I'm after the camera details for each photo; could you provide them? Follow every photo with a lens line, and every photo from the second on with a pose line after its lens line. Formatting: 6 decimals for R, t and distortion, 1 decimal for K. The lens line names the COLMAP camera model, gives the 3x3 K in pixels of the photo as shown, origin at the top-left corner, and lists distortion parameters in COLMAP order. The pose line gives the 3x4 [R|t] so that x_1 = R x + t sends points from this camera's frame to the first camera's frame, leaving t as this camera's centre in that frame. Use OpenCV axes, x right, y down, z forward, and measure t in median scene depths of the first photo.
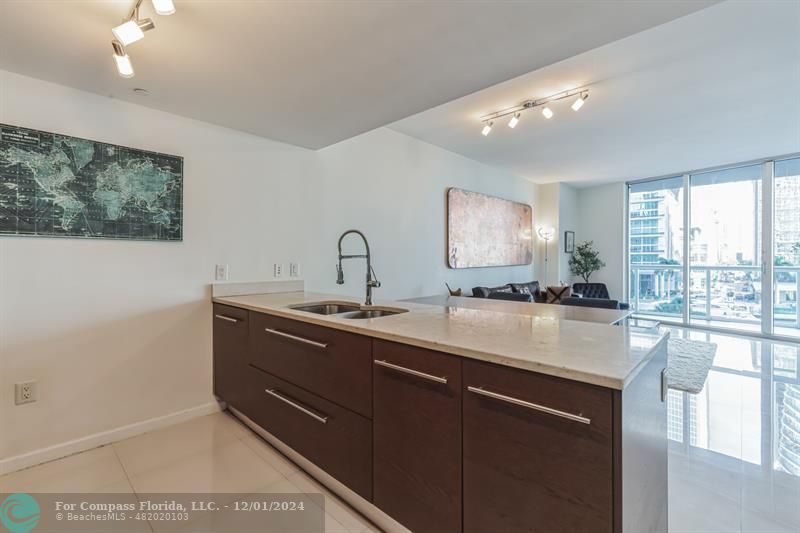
lens RADIAL K [[358.1, 0, 396.9], [0, 358.1, 260.4], [0, 0, 1]] dist [-0.000794, 0.000324]
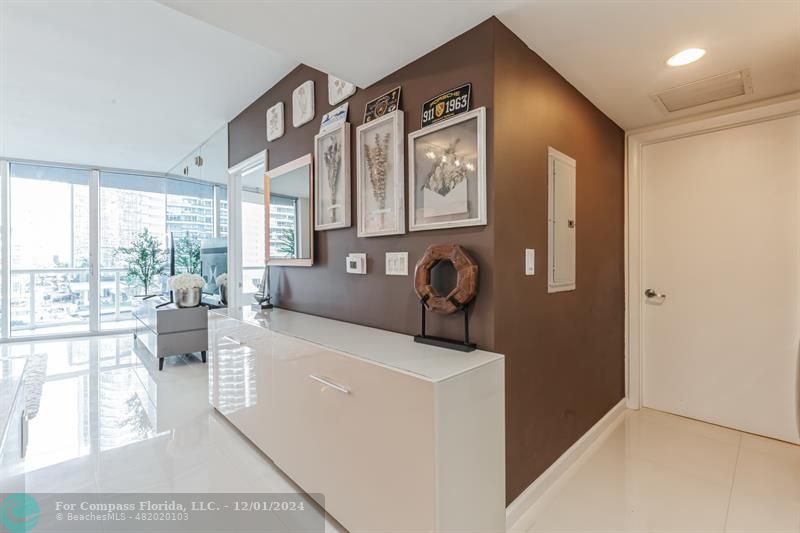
lens RADIAL K [[358.1, 0, 396.9], [0, 358.1, 260.4], [0, 0, 1]] dist [-0.000794, 0.000324]
pose [[0.045102, -0.004113, 0.998974, 0.021017], [0.010368, 0.999940, 0.003648, -0.000393], [-0.998929, 0.010193, 0.045142, 0.101576]]
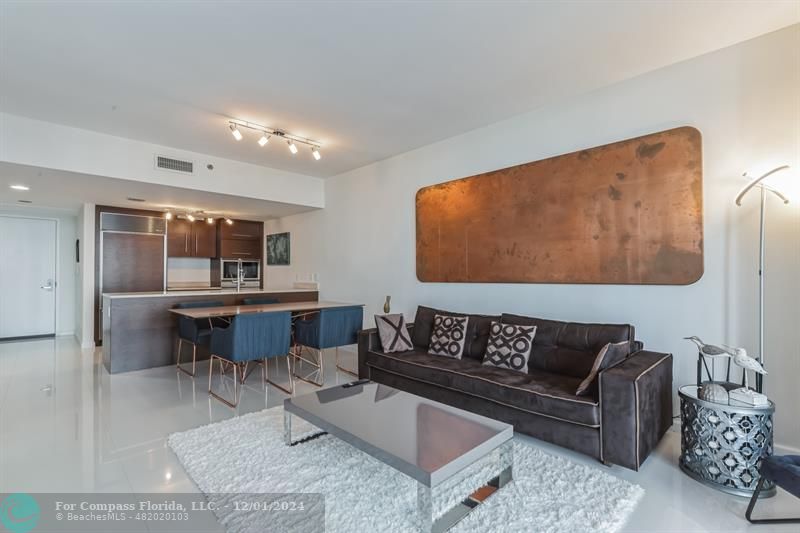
lens RADIAL K [[369.0, 0, 399.2], [0, 369.0, 270.4], [0, 0, 1]] dist [0.001089, 0.000063]
pose [[-0.034667, -0.009274, -0.999356, 2.051119], [-0.007267, 0.999933, -0.009027, 0.004795], [0.999372, 0.006950, -0.034732, 1.918018]]
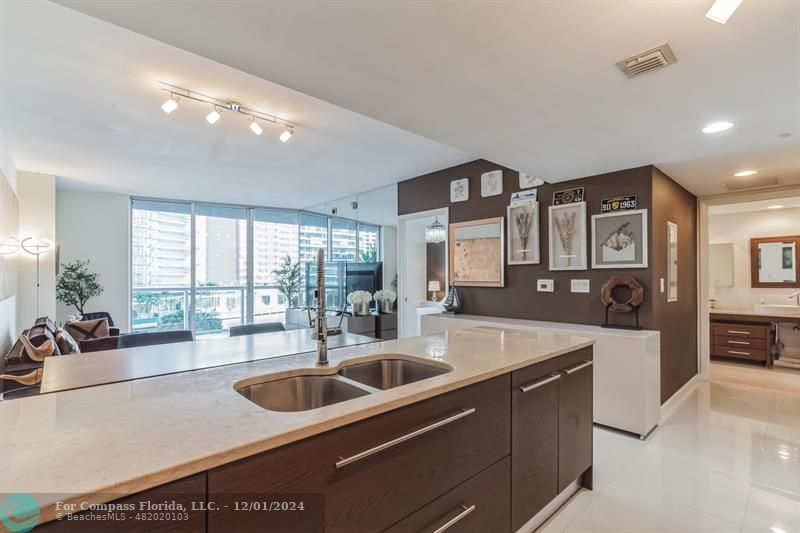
lens RADIAL K [[373.1, 0, 402.9], [0, 373.1, 274.9], [0, 0, 1]] dist [0.003466, 0.000343]
pose [[0.054220, 0.003229, 0.998524, -0.683119], [0.008408, 0.999958, -0.003690, -0.033901], [-0.998494, 0.008595, 0.054191, 0.742258]]
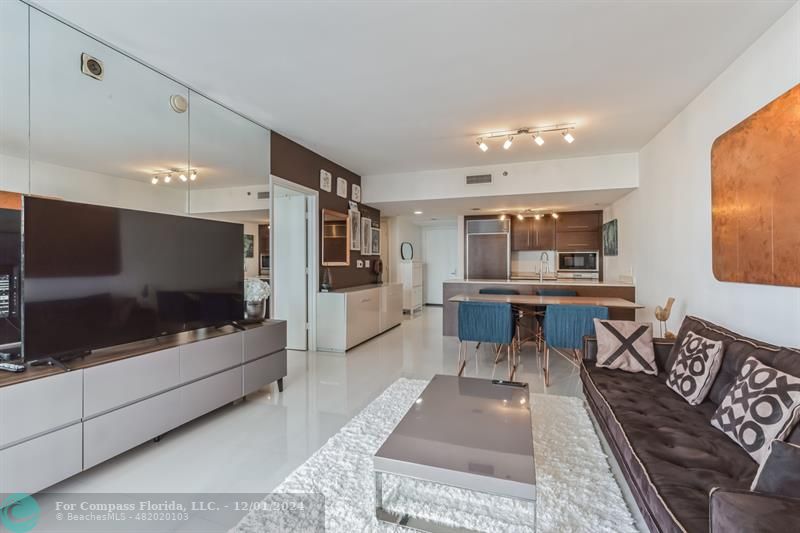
lens RADIAL K [[358.1, 0, 396.9], [0, 358.1, 260.4], [0, 0, 1]] dist [-0.000794, 0.000324]
pose [[-0.909680, -0.003837, -0.415293, 1.667254], [-0.004056, 0.999992, -0.000355, -0.015570], [0.415290, 0.001361, -0.909688, 2.554389]]
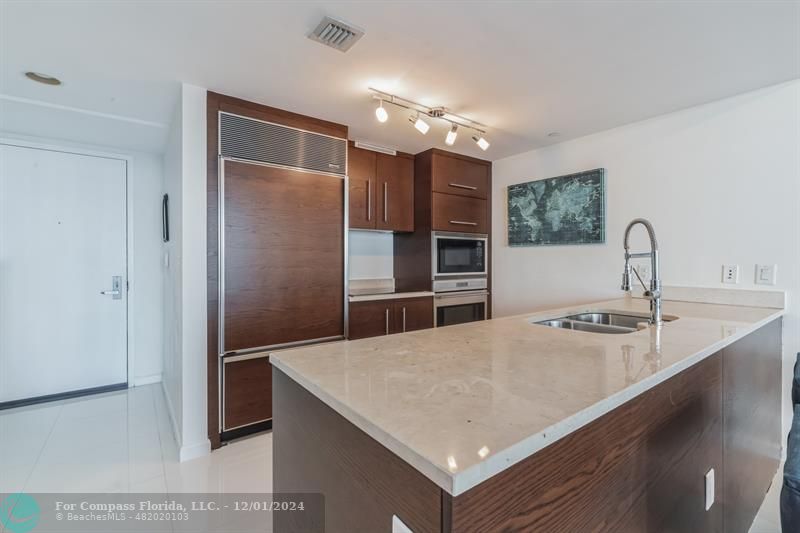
lens RADIAL K [[358.1, 0, 396.9], [0, 358.1, 260.4], [0, 0, 1]] dist [-0.000794, 0.000324]
pose [[-0.168679, 0.001373, -0.985670, 0.621589], [-0.003392, 0.999992, 0.001973, 0.000388], [0.985665, 0.003676, -0.168673, 0.564894]]
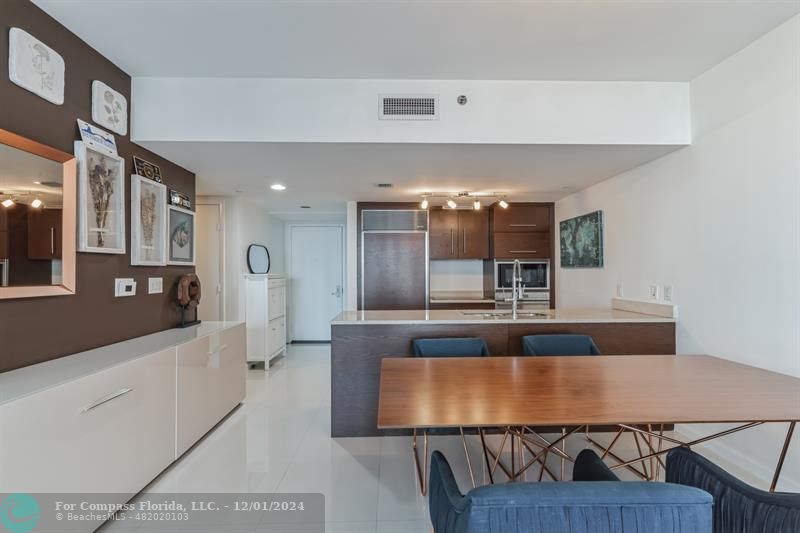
lens RADIAL K [[369.0, 0, 399.2], [0, 369.0, 270.4], [0, 0, 1]] dist [0.001089, 0.000063]
pose [[-0.700352, -0.003154, -0.713790, 1.087566], [-0.000685, 0.999993, -0.003746, -0.034886], [0.713797, -0.002134, -0.700350, 1.499013]]
